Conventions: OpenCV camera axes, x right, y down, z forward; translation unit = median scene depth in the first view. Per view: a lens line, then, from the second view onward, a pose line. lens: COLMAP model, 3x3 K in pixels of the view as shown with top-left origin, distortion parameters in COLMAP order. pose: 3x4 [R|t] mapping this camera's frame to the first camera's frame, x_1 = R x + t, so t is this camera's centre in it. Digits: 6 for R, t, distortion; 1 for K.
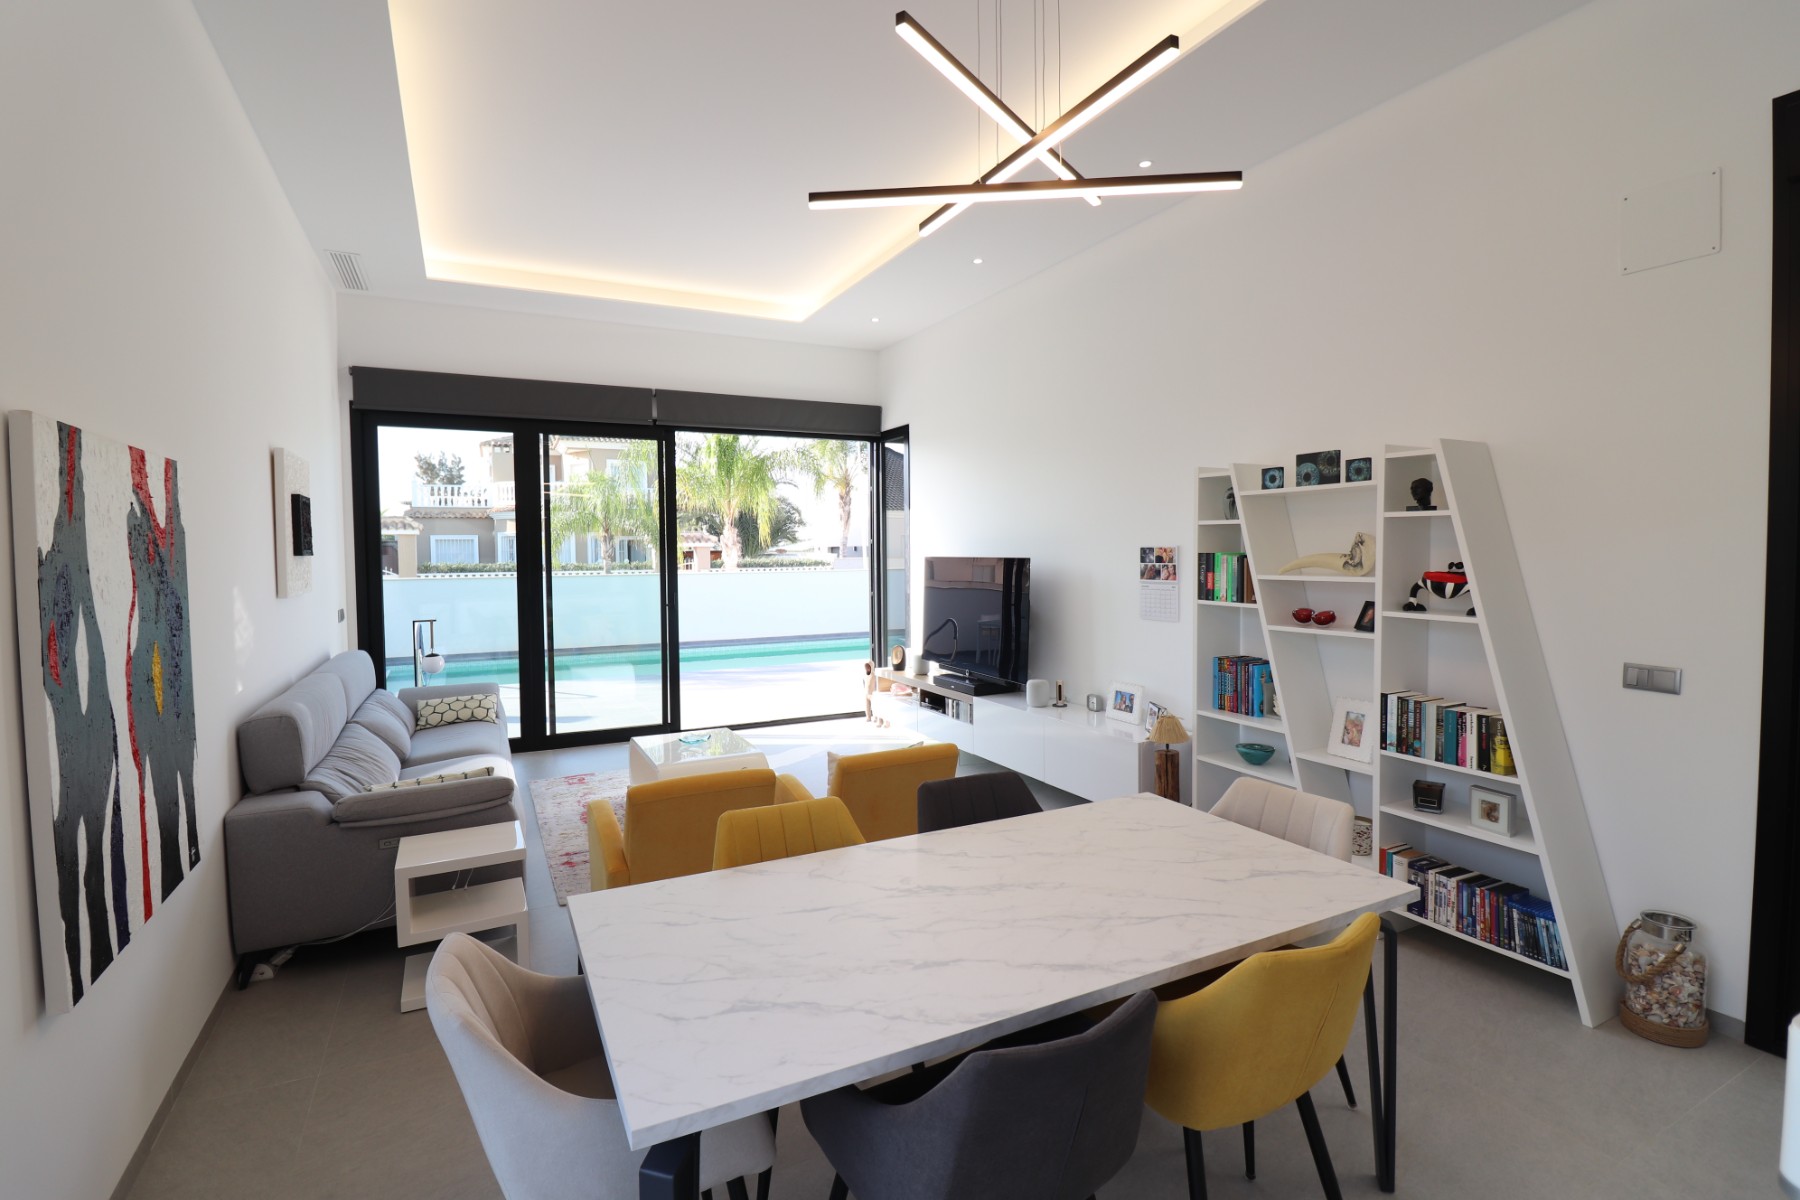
lens RADIAL K [[846.4, 0, 901.9], [0, 846.4, 594.4], [0, 0, 1]] dist [-0.008567, -0.003969]
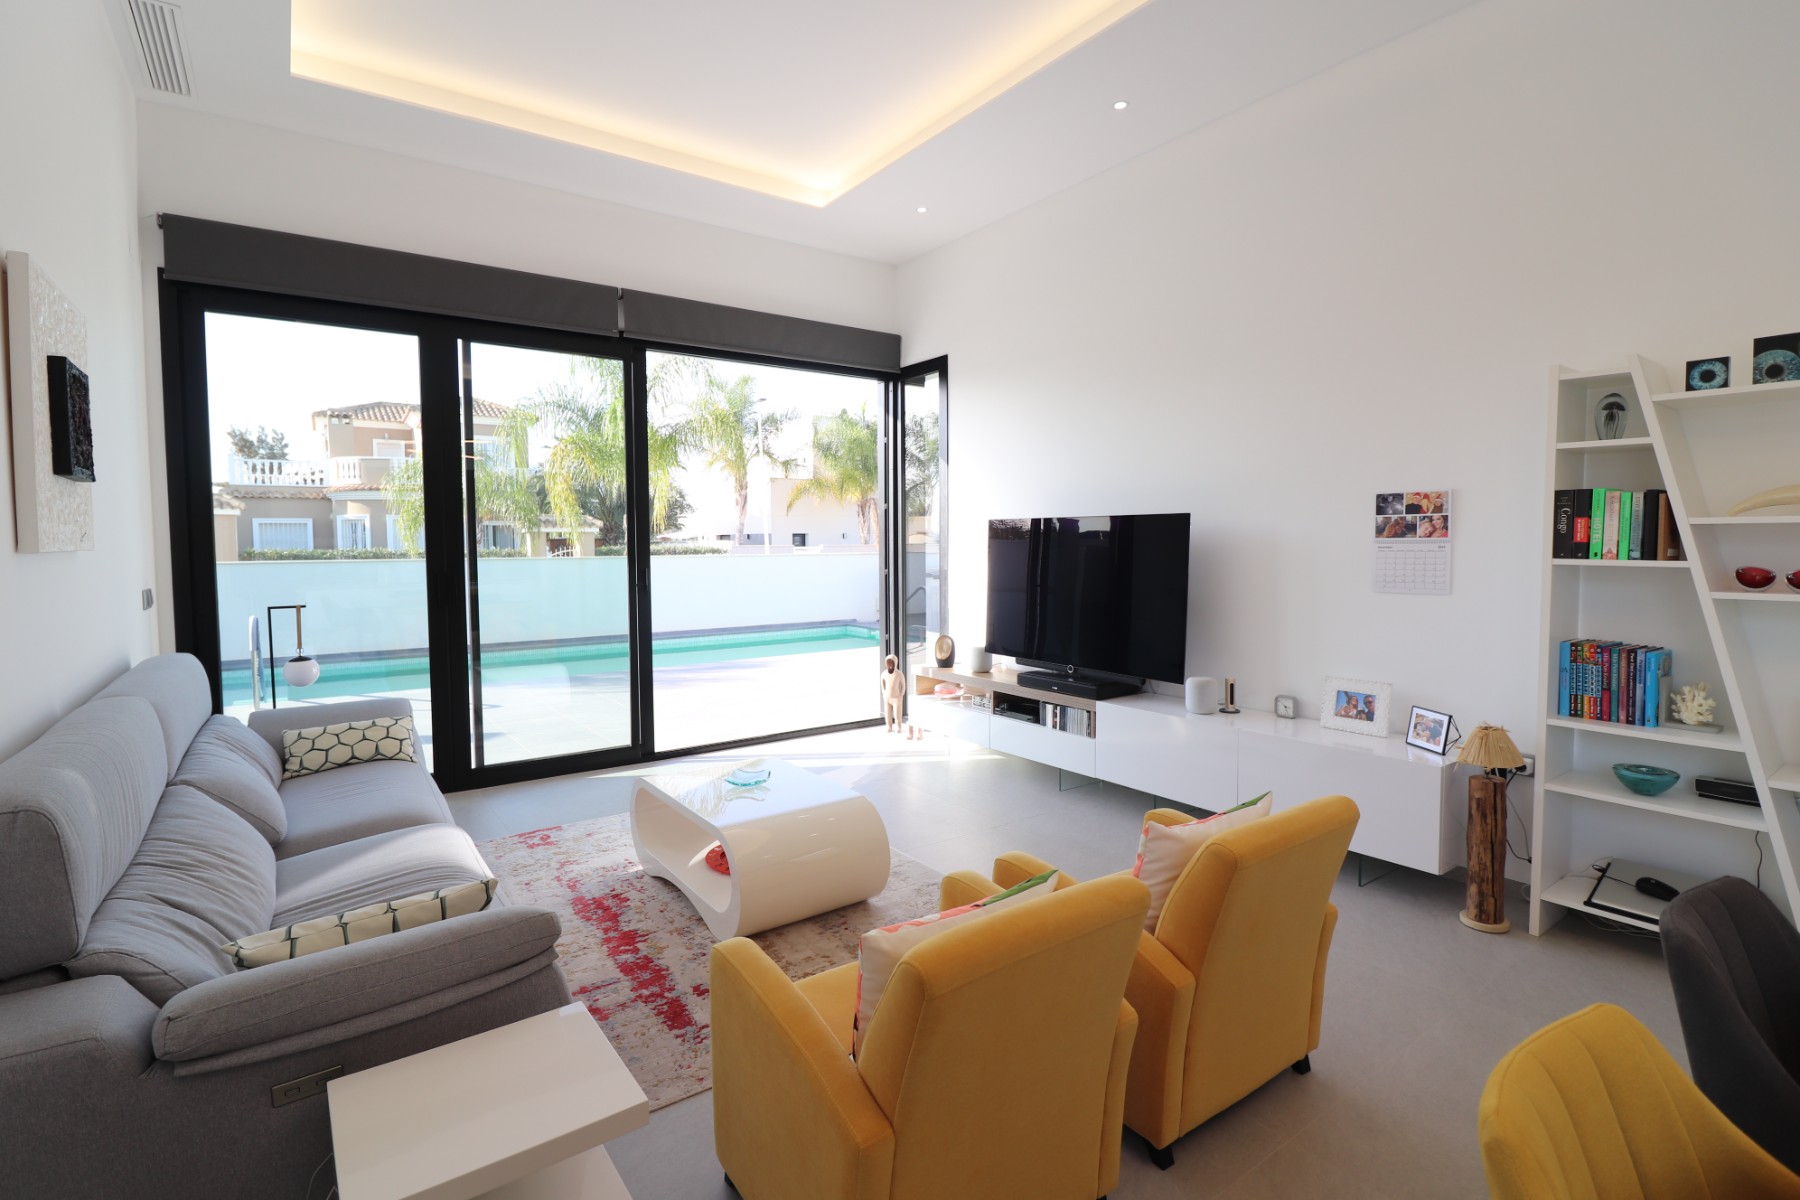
lens RADIAL K [[846.4, 0, 899.8], [0, 846.4, 594.2], [0, 0, 1]] dist [-0.008567, -0.003969]
pose [[0.988540, -0.006794, 0.150807, -0.202678], [0.005469, 0.999943, 0.009195, 0.018990], [-0.150861, -0.008265, 0.988520, 0.293106]]
